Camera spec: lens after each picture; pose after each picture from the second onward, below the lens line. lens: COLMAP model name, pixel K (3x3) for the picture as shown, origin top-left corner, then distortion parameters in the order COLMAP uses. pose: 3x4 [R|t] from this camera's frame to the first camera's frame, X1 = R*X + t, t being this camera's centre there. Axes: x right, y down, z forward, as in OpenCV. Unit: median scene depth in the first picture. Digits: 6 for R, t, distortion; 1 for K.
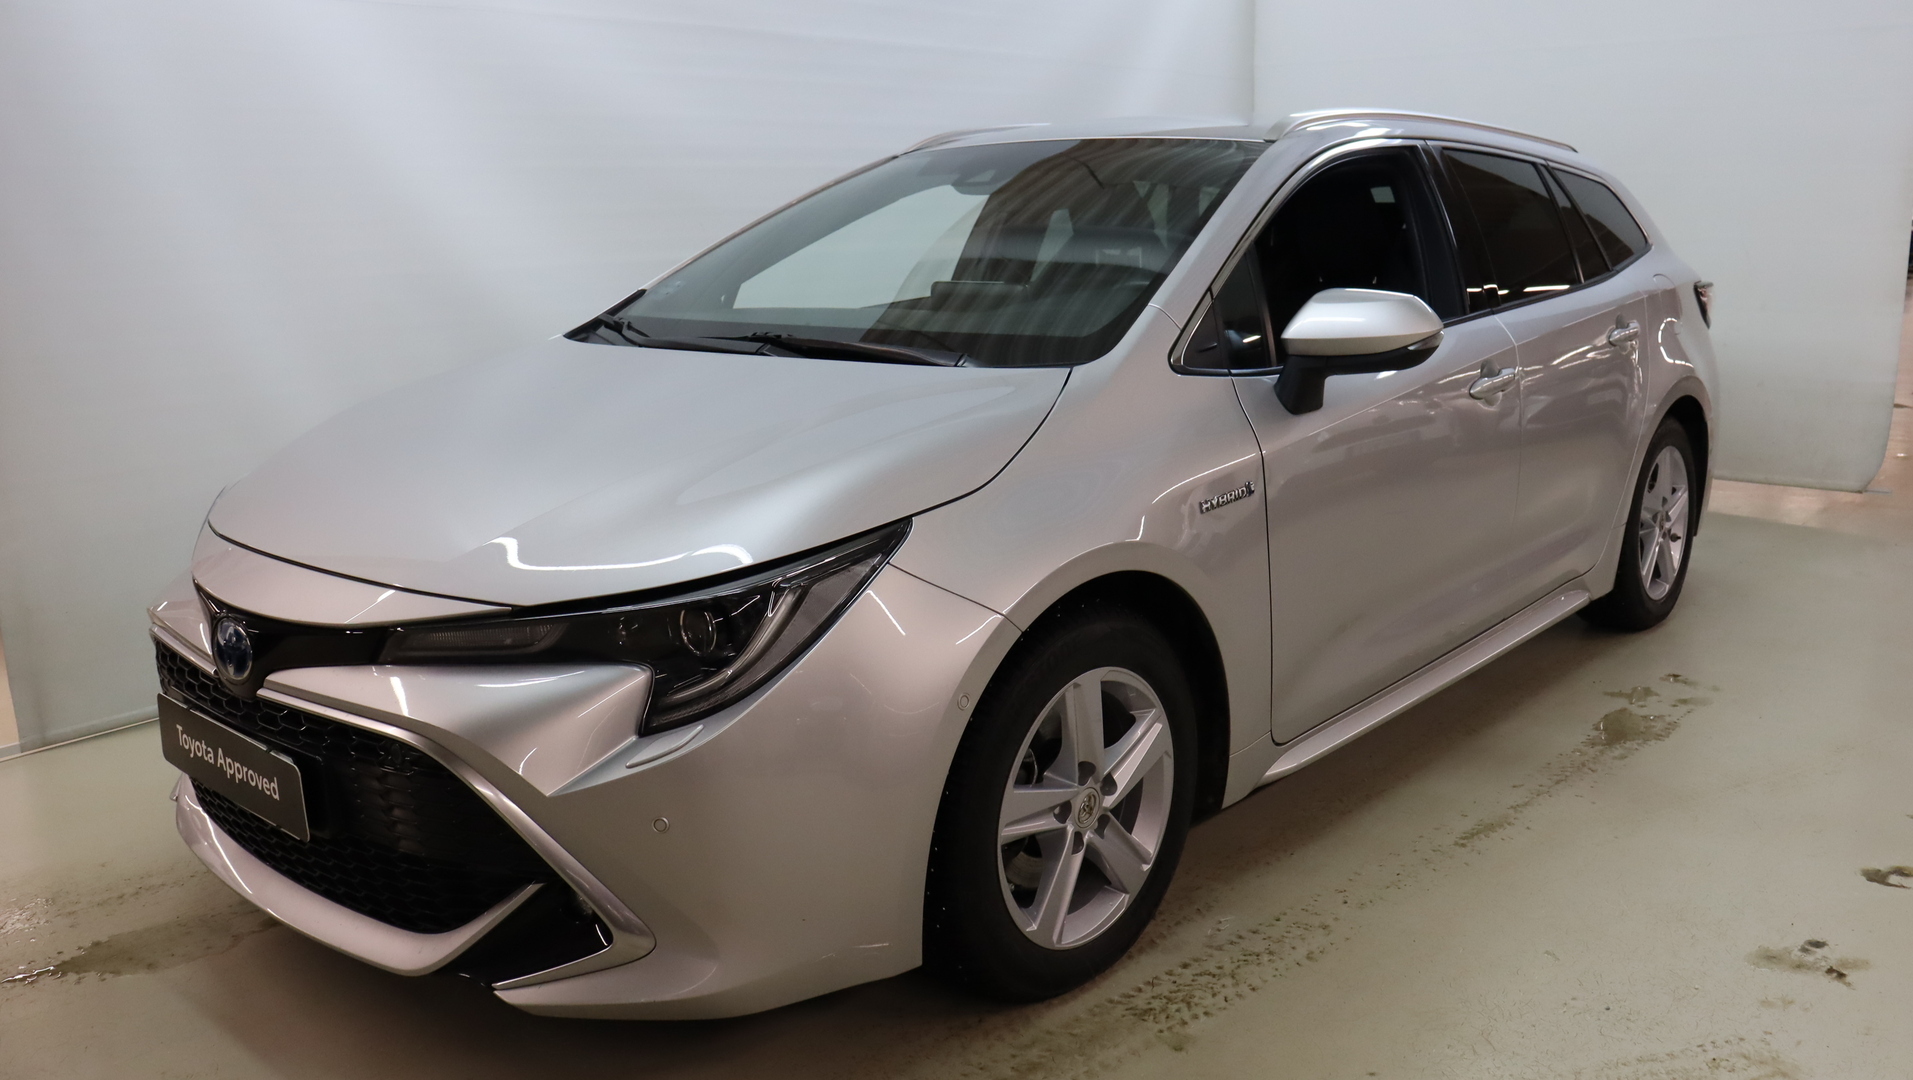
lens RADIAL K [[1570.8, 0, 950.4], [0, 1570.8, 523.4], [0, 0, 1]] dist [-0.148265, 0.105278]
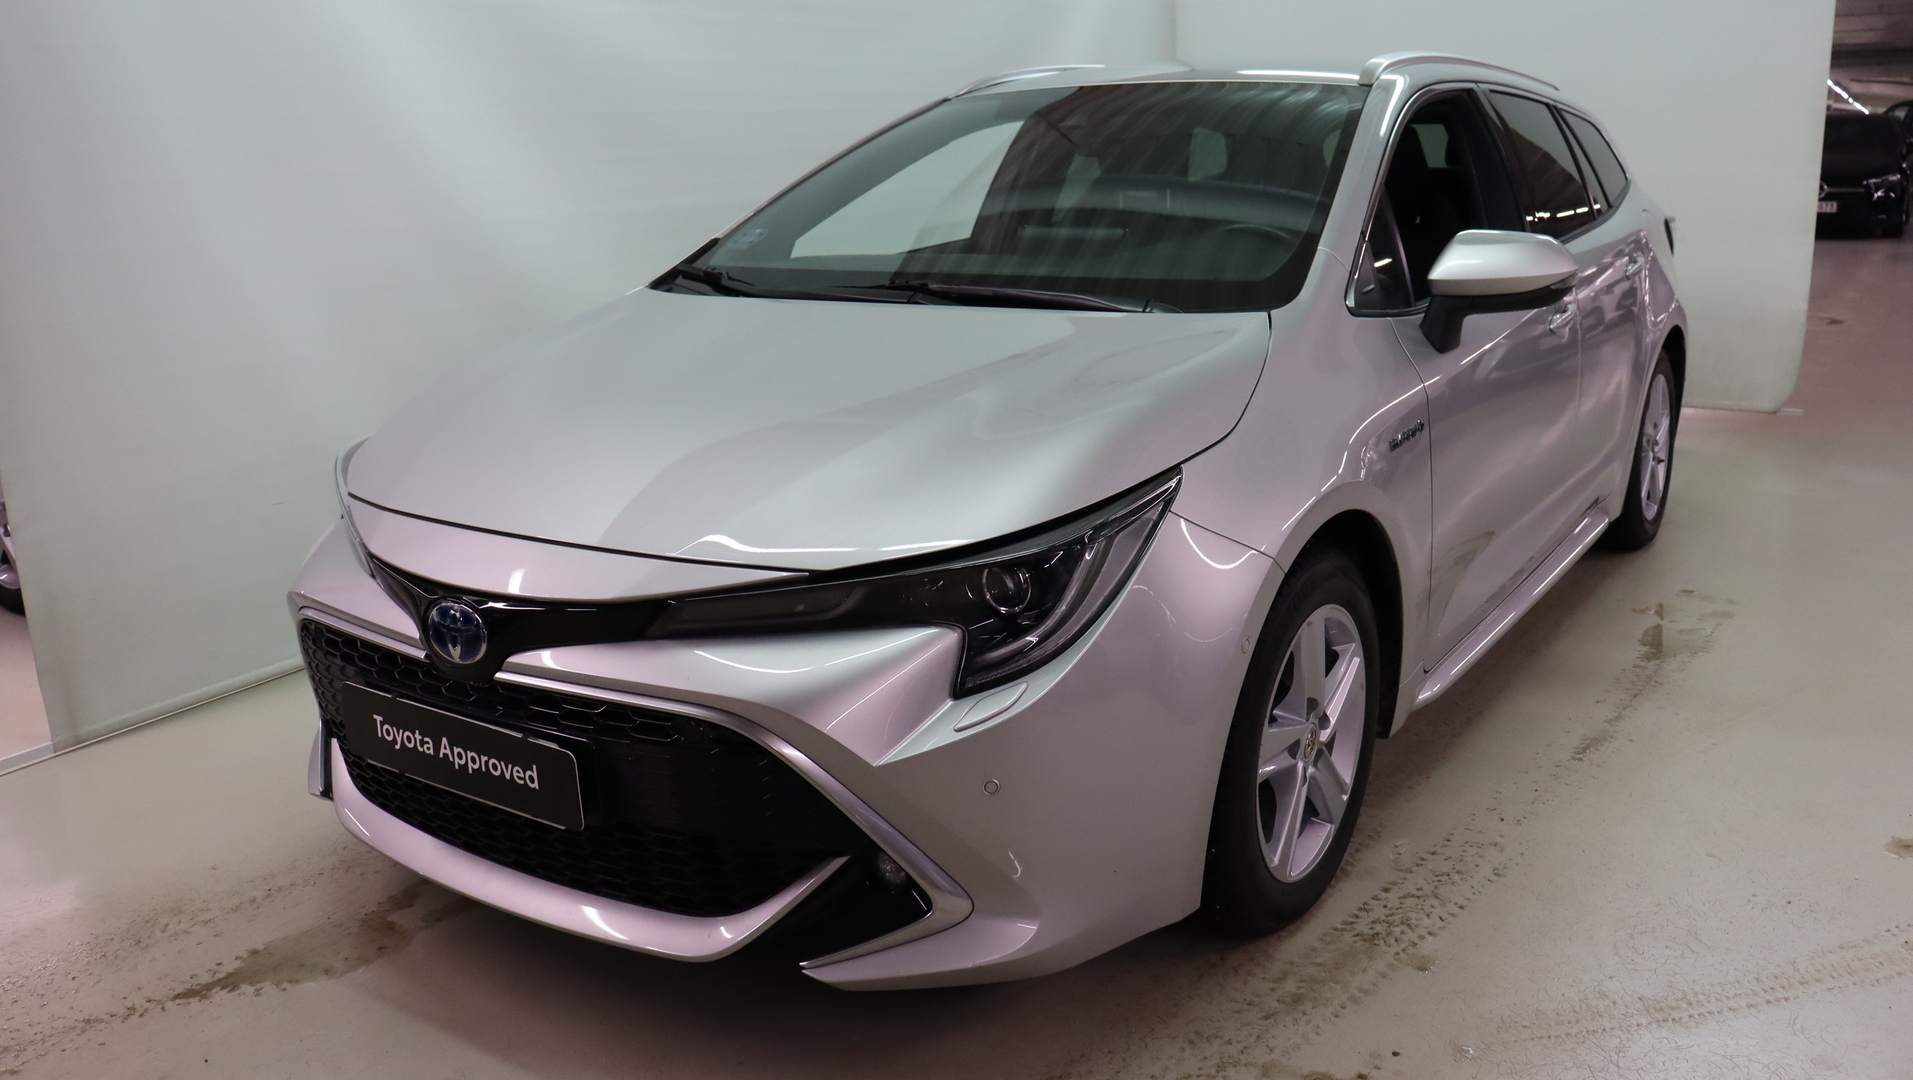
lens RADIAL K [[1570.8, 0, 953.1], [0, 1570.8, 523.5], [0, 0, 1]] dist [-0.148265, 0.105278]
pose [[0.991574, -0.038116, 0.123807, -0.252063], [0.033455, 0.998659, 0.039515, -0.009319], [-0.125148, -0.035040, 0.991519, 0.022669]]
